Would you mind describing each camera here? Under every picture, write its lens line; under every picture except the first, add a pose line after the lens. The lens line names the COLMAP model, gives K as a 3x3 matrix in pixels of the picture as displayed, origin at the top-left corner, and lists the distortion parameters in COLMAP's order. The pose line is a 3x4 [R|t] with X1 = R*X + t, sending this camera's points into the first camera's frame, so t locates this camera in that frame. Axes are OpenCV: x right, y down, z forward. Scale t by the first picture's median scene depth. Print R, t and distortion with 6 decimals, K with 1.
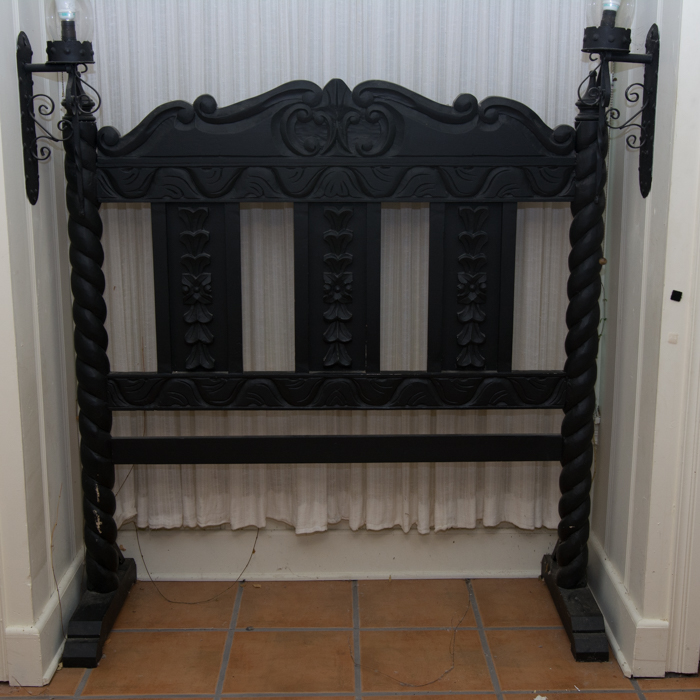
lens RADIAL K [[883.5, 0, 350.1], [0, 883.5, 310.6], [0, 0, 1]] dist [0.002952, 0.011968]
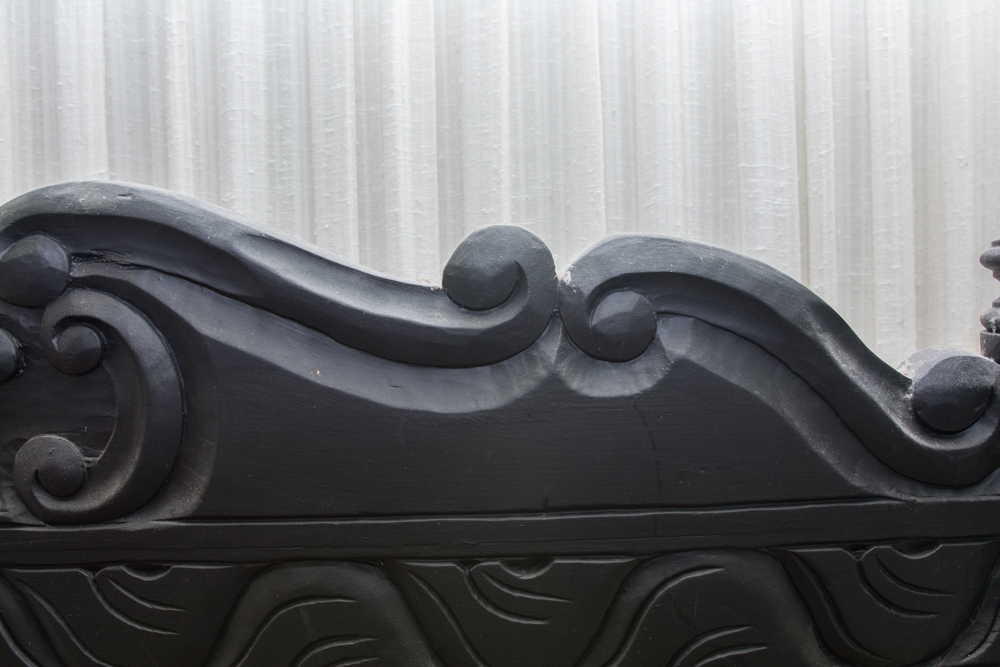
lens RADIAL K [[780.8, 0, 500.0], [0, 780.8, 333.5], [0, 0, 1]] dist [-0.080508, 0.067946]
pose [[0.999235, -0.029610, -0.025558, 0.133065], [0.026693, 0.993816, -0.107783, -0.196068], [0.028592, 0.107018, 0.993846, 0.801514]]
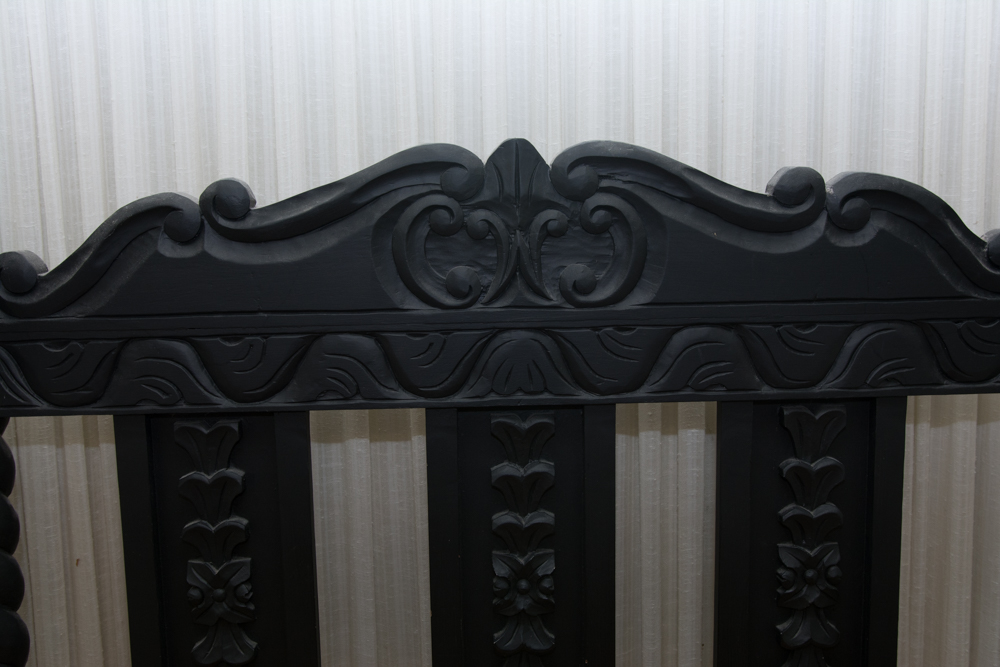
lens RADIAL K [[917.1, 0, 500.0], [0, 917.1, 333.5], [0, 0, 1]] dist [-0.049530, 0.109036]
pose [[0.999755, -0.019206, 0.010979, -0.029721], [0.019700, 0.998712, -0.046764, -0.138009], [-0.010067, 0.046969, 0.998846, 0.524984]]
